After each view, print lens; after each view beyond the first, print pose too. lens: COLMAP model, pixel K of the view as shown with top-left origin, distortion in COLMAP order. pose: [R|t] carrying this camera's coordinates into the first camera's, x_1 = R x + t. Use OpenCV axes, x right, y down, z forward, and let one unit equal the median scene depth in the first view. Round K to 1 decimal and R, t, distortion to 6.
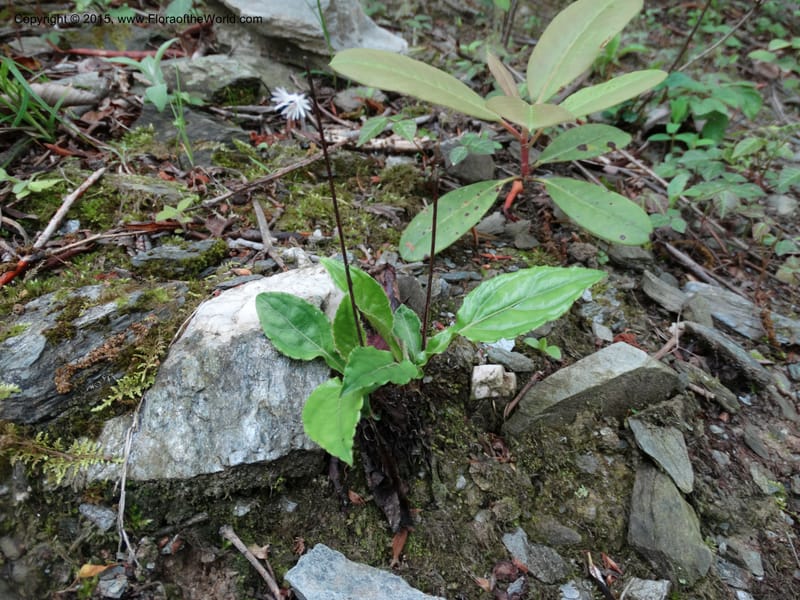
lens RADIAL K [[577.5, 0, 394.3], [0, 577.5, 299.4], [0, 0, 1]] dist [-0.002513, 0.003832]
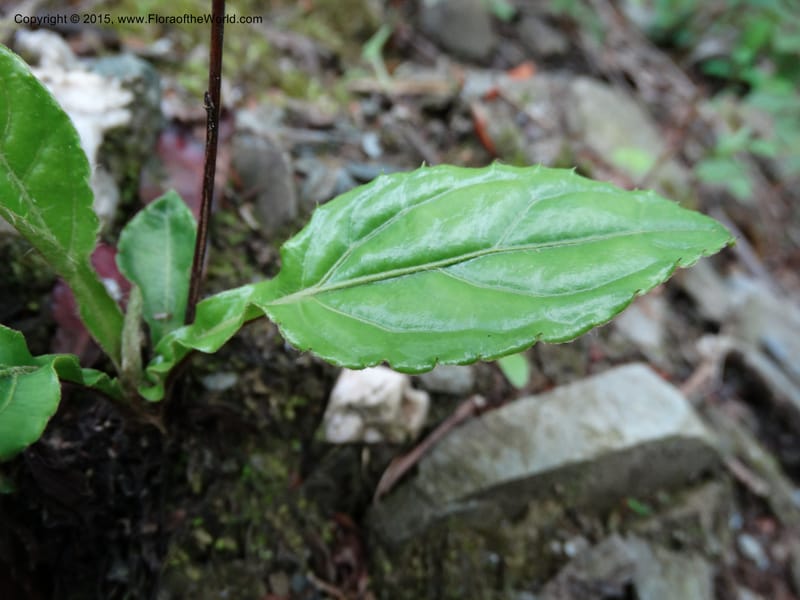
lens RADIAL K [[567.1, 0, 389.5], [0, 567.1, 287.6], [0, 0, 1]] dist [-0.008053, -0.004138]
pose [[0.971706, 0.222324, 0.079749, 0.122091], [-0.231194, 0.964386, 0.128488, -0.010273], [-0.048343, -0.143290, 0.988499, 0.556539]]
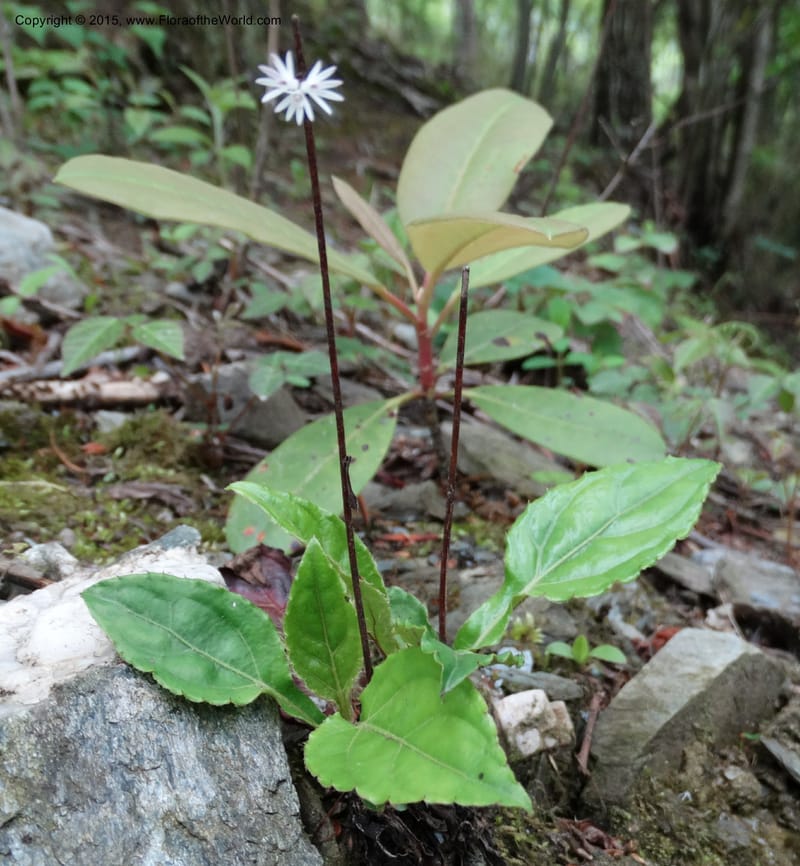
lens RADIAL K [[1121.4, 0, 482.7], [0, 1121.4, 516.8], [0, 0, 1]] dist [-0.008238, 0.015801]
pose [[0.883985, -0.111353, 0.454060, -0.299695], [0.208250, 0.963332, -0.169184, 0.123545], [-0.418571, 0.244114, 0.874761, 0.103203]]
